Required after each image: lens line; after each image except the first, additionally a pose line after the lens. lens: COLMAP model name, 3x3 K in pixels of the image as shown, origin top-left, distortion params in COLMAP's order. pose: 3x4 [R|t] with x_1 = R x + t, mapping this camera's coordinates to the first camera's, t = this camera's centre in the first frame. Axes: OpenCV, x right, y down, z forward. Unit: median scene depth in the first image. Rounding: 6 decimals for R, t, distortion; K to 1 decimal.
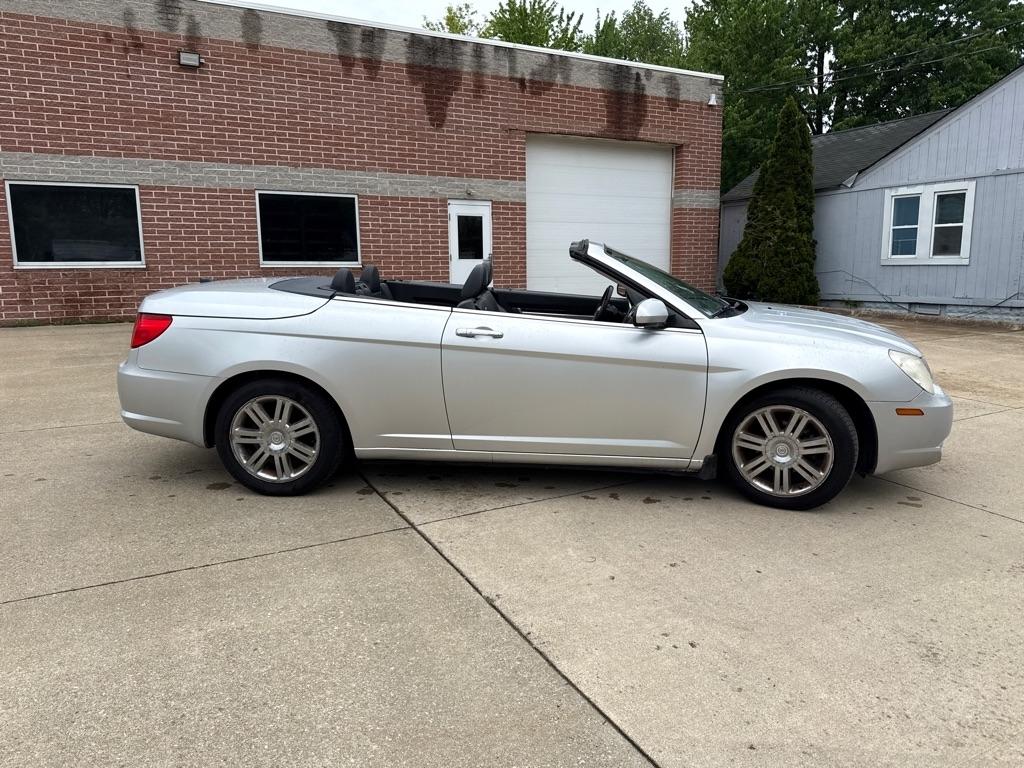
lens RADIAL K [[703.2, 0, 518.0], [0, 703.2, 385.0], [0, 0, 1]] dist [0.088305, -0.134255]
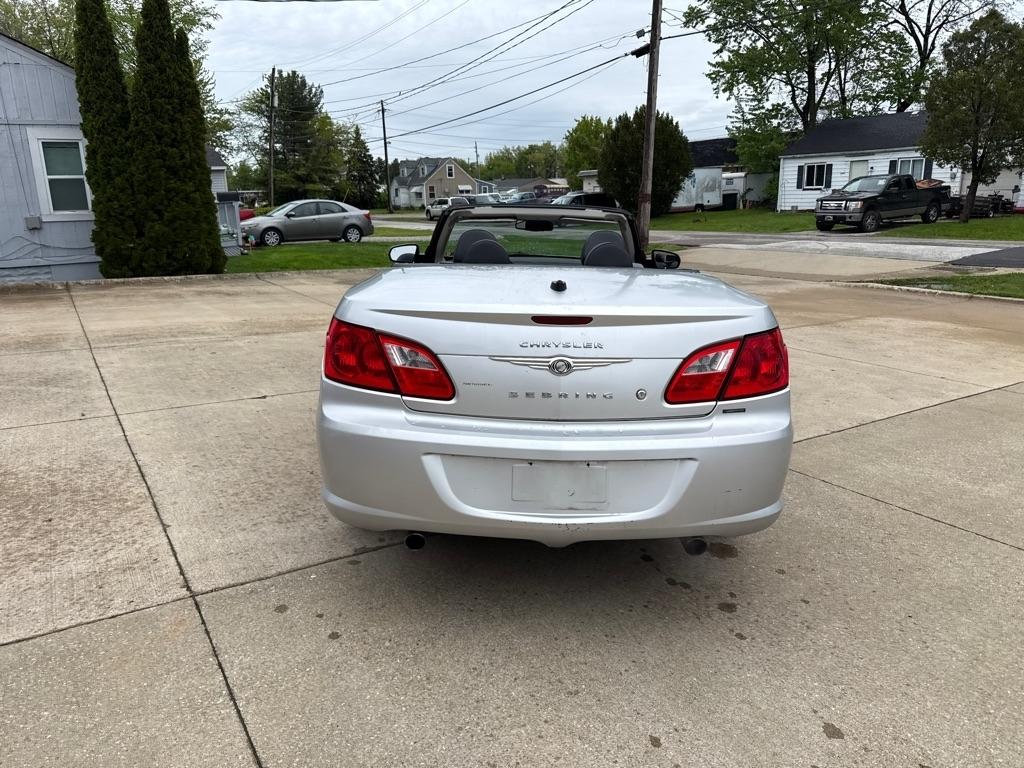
lens RADIAL K [[730.6, 0, 503.3], [0, 730.6, 390.6], [0, 0, 1]] dist [0.000426, -0.012404]
pose [[-0.063364, -0.242998, 0.967955, -0.296092], [0.182184, 0.950790, 0.250615, -0.065258], [-0.981221, 0.192226, -0.015975, 0.328204]]
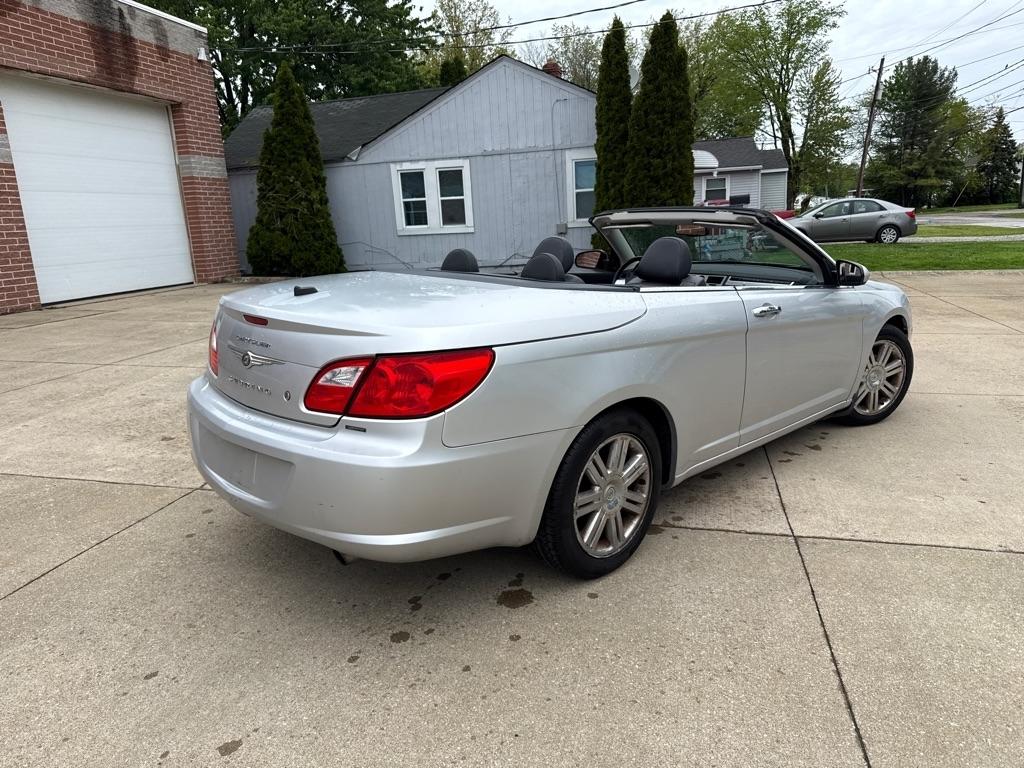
lens RADIAL K [[711.8, 0, 511.2], [0, 711.8, 394.8], [0, 0, 1]] dist [0.021423, -0.035154]
pose [[0.664865, -0.199845, 0.719734, -0.233839], [0.165127, 0.979030, 0.119304, -0.032414], [-0.728484, 0.039527, 0.683922, 0.150890]]
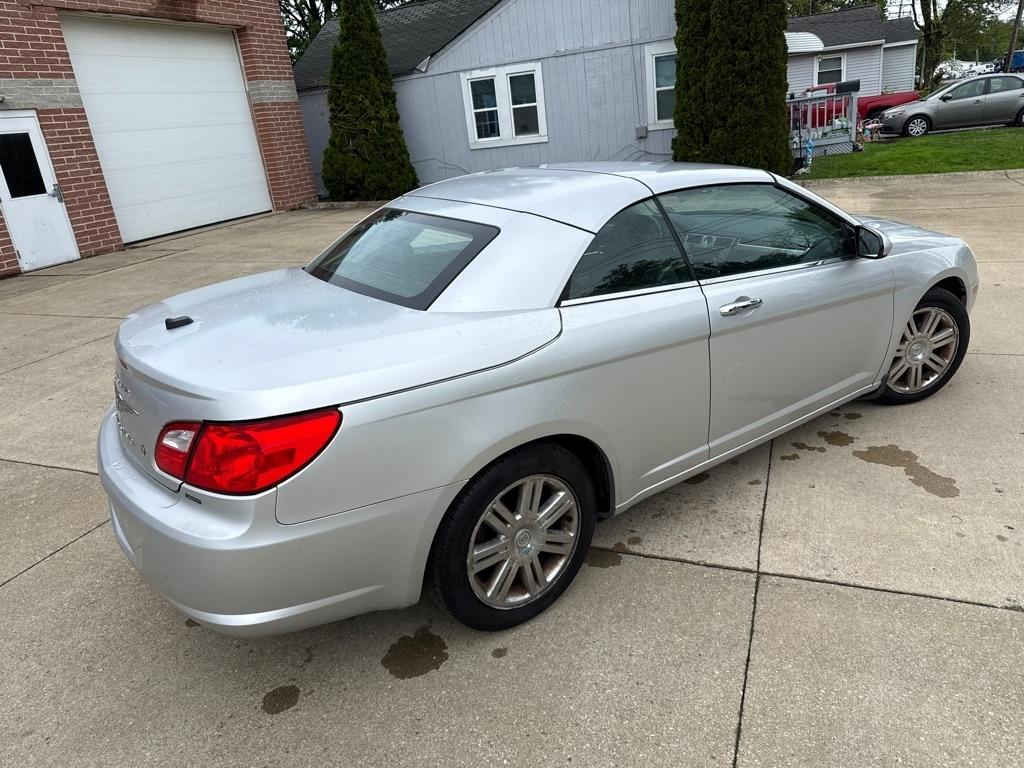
lens RADIAL K [[713.2, 0, 512.0], [0, 713.2, 384.0], [0, 0, 1]] dist [0.010831, -0.021718]
pose [[0.759798, -0.290836, 0.581482, -0.176058], [0.204460, 0.955878, 0.210935, -0.050819], [-0.617173, -0.041378, 0.785738, 0.132506]]
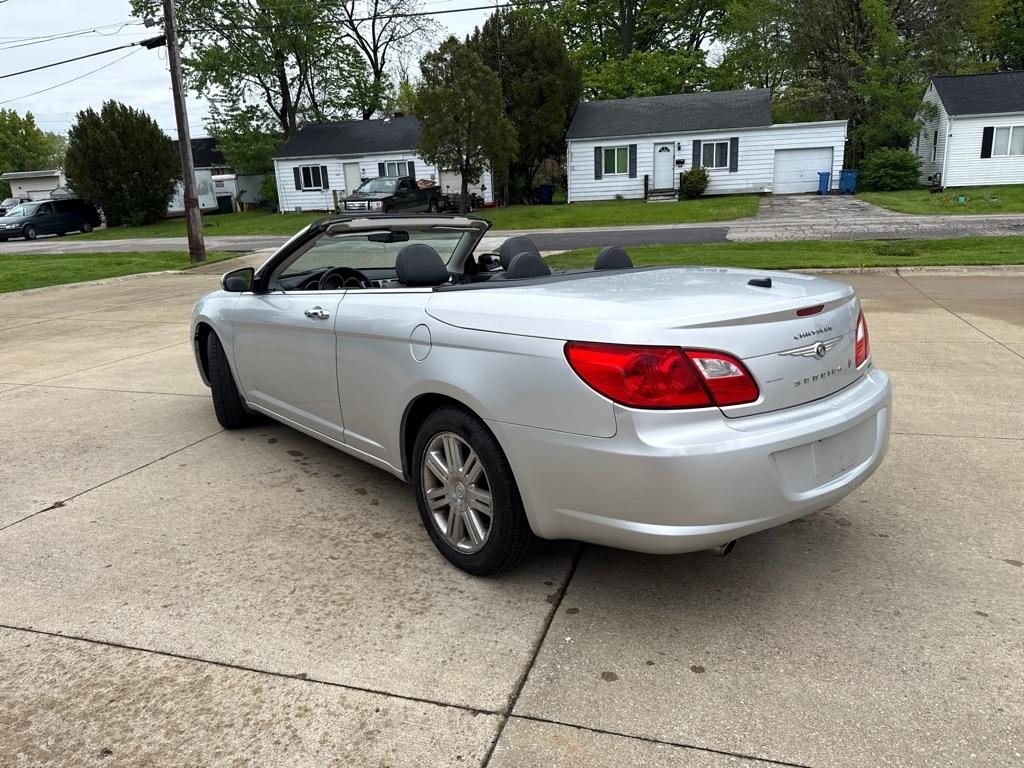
lens RADIAL K [[727.1, 0, 512.0], [0, 727.1, 384.0], [0, 0, 1]] dist [0.064097, -0.089448]
pose [[-0.703307, -0.149486, 0.694991, -0.221614], [0.166663, 0.915721, 0.365620, -0.098476], [-0.691073, 0.372973, -0.619120, 0.473156]]
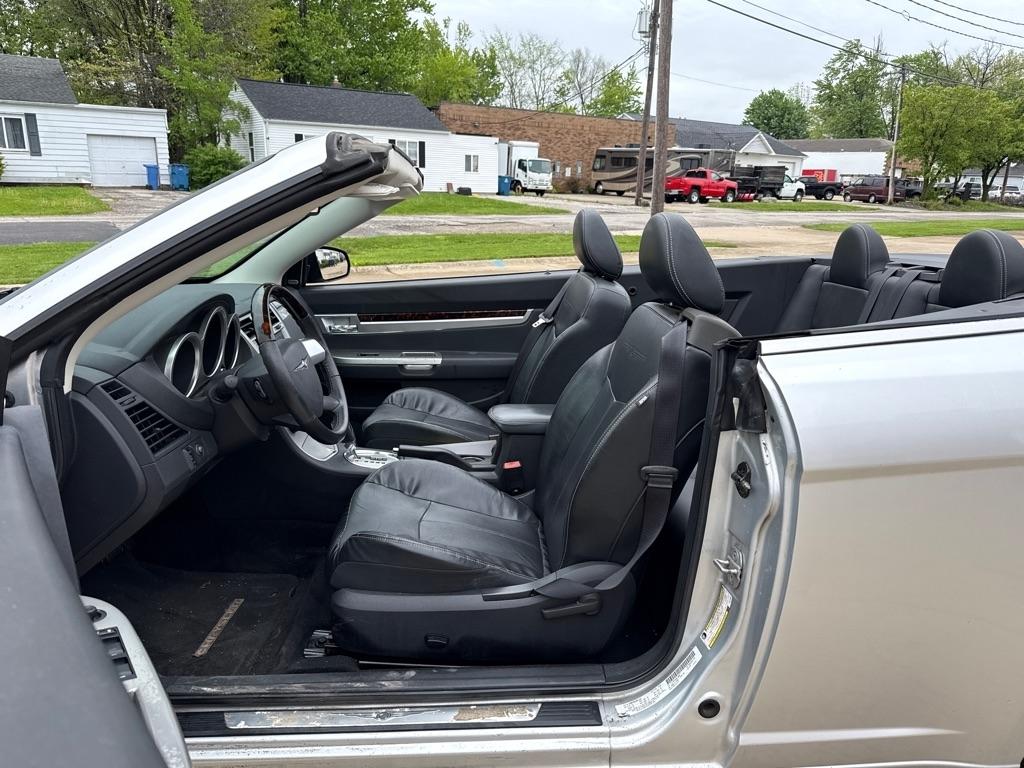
lens RADIAL K [[722.8, 0, 515.1], [0, 722.8, 406.0], [0, 0, 1]] dist [0.060465, -0.092013]
pose [[-0.989724, 0.021183, -0.141413, 0.024041], [-0.045186, 0.891957, 0.449856, -0.073778], [0.135663, 0.451623, -0.881834, 0.410810]]
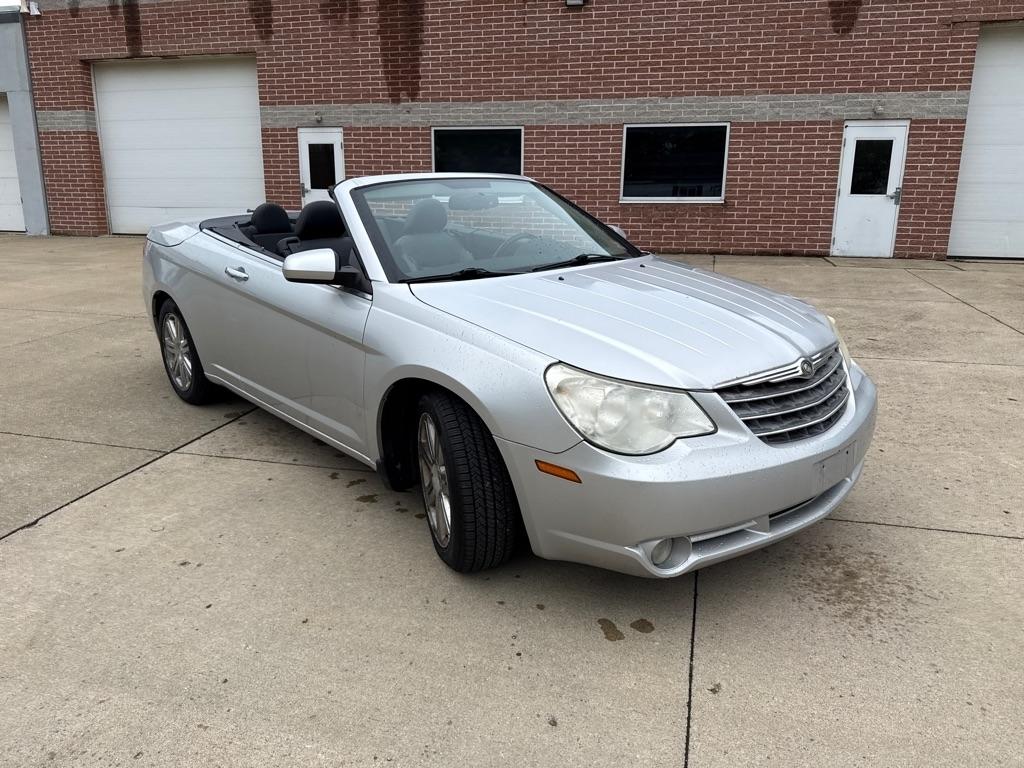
lens RADIAL K [[713.2, 0, 520.8], [0, 713.2, 370.5], [0, 0, 1]] dist [-0.000044, -0.010849]
pose [[0.735717, 0.172175, -0.655039, 0.214889], [-0.126435, 0.985061, 0.116912, -0.025965], [0.665383, -0.003195, 0.746496, 0.130987]]
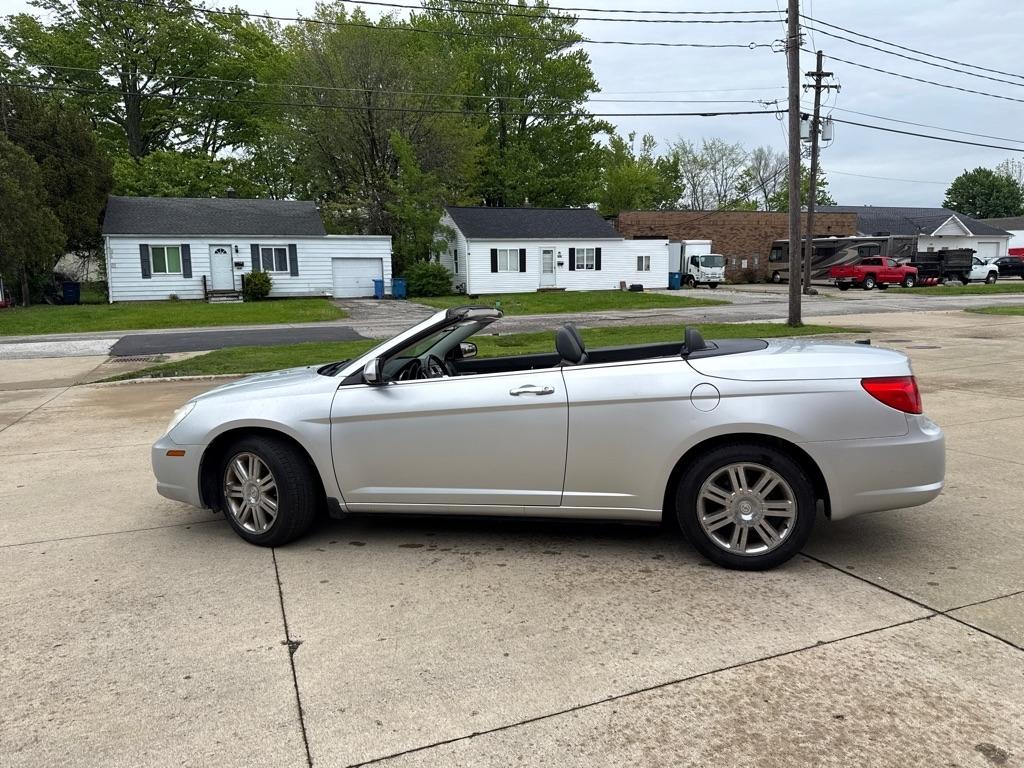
lens RADIAL K [[730.9, 0, 524.0], [0, 730.9, 383.3], [0, 0, 1]] dist [0.080867, -0.122909]
pose [[-0.994572, 0.007486, 0.103783, -0.029418], [0.039379, 0.950299, 0.308838, -0.127495], [-0.096313, 0.311248, -0.945436, 0.611374]]
